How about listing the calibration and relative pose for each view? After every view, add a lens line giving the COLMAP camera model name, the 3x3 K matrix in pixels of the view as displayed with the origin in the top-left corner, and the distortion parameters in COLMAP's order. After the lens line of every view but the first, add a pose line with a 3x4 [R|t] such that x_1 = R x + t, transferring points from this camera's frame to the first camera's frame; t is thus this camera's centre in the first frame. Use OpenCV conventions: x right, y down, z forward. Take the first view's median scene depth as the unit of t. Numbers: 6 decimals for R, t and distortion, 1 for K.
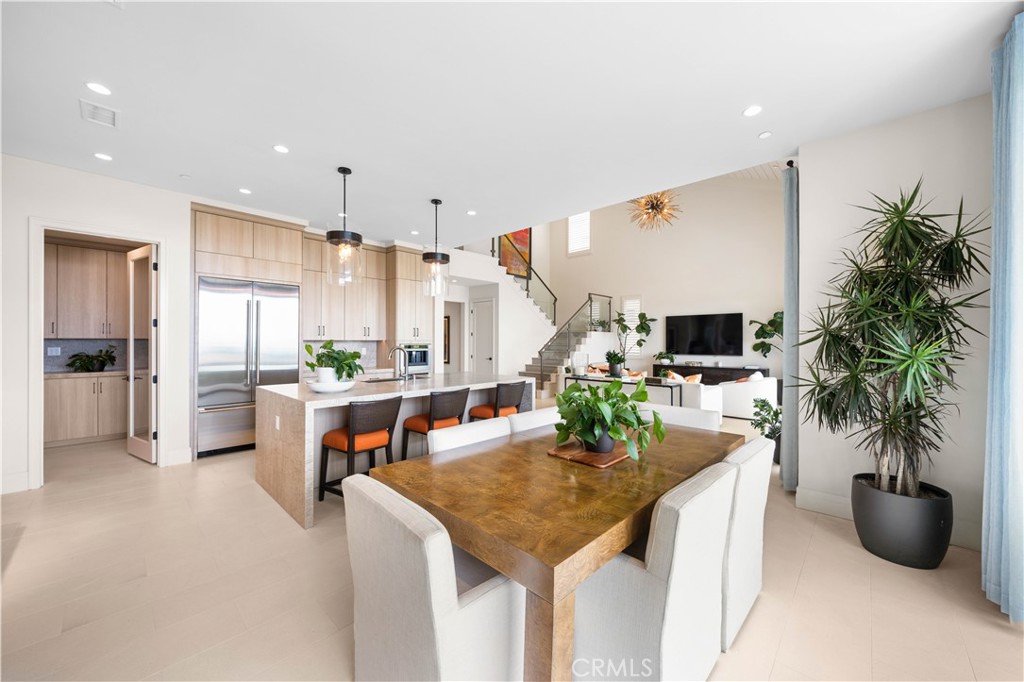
lens RADIAL K [[380.4, 0, 512.0], [0, 380.4, 341.0], [0, 0, 1]] dist [-0.002292, -0.000189]
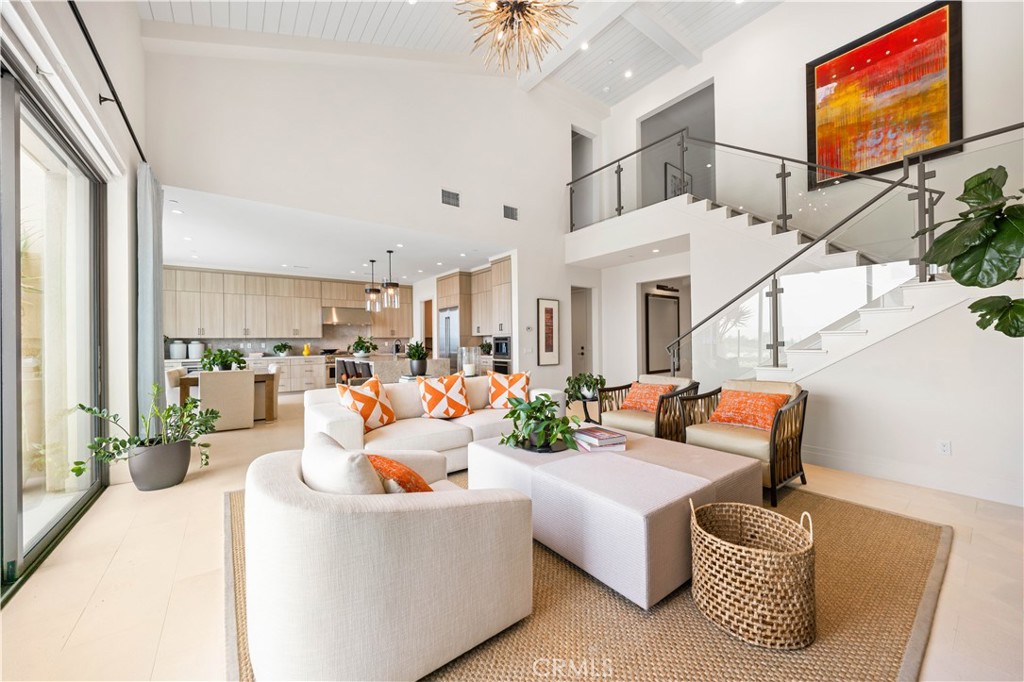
lens RADIAL K [[380.4, 0, 512.0], [0, 380.4, 341.0], [0, 0, 1]] dist [-0.002292, -0.000189]
pose [[-0.169239, -0.007765, -0.985544, 0.936548], [0.015437, 0.999825, -0.010529, 0.034277], [0.985454, -0.016996, -0.169090, 1.259048]]
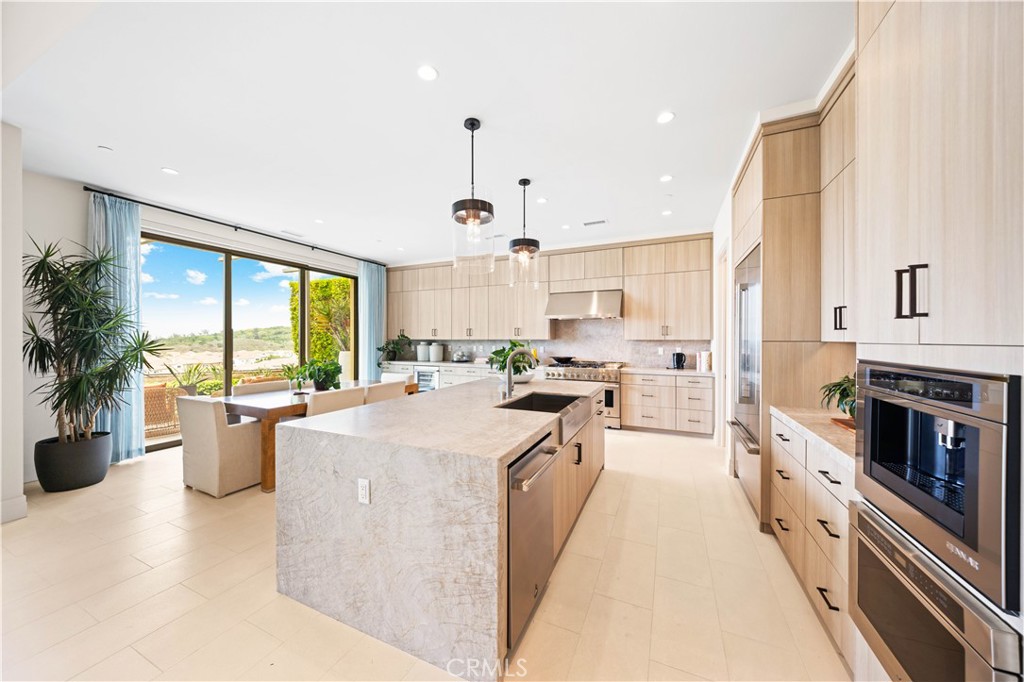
lens RADIAL K [[346.4, 0, 512.0], [0, 346.4, 341.0], [0, 0, 1]] dist [0.006661, -0.000056]
pose [[-0.945671, -0.006302, -0.325063, -0.057798], [-0.006192, 0.999980, -0.001373, -0.001920], [0.325065, 0.000714, -0.945691, 1.097485]]
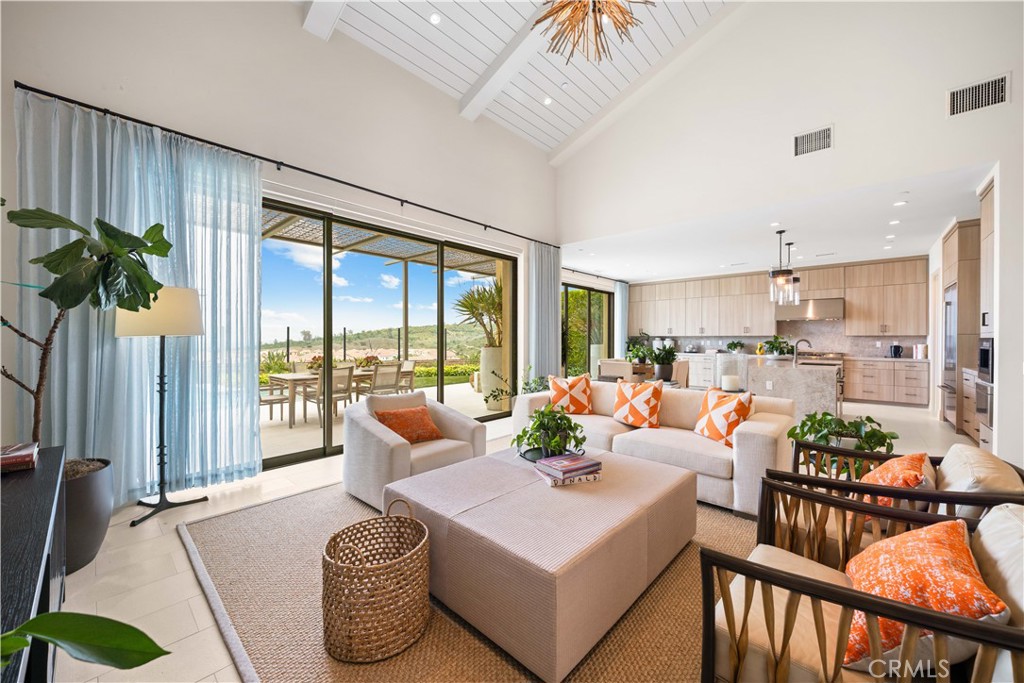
lens RADIAL K [[390.6, 0, 512.0], [0, 390.6, 341.5], [0, 0, 1]] dist [0.000399, -0.000257]
pose [[-0.999595, -0.010173, -0.026595, 0.550821], [-0.010222, 0.999946, 0.001702, 0.021137], [0.026576, 0.001973, -0.999645, 1.652589]]
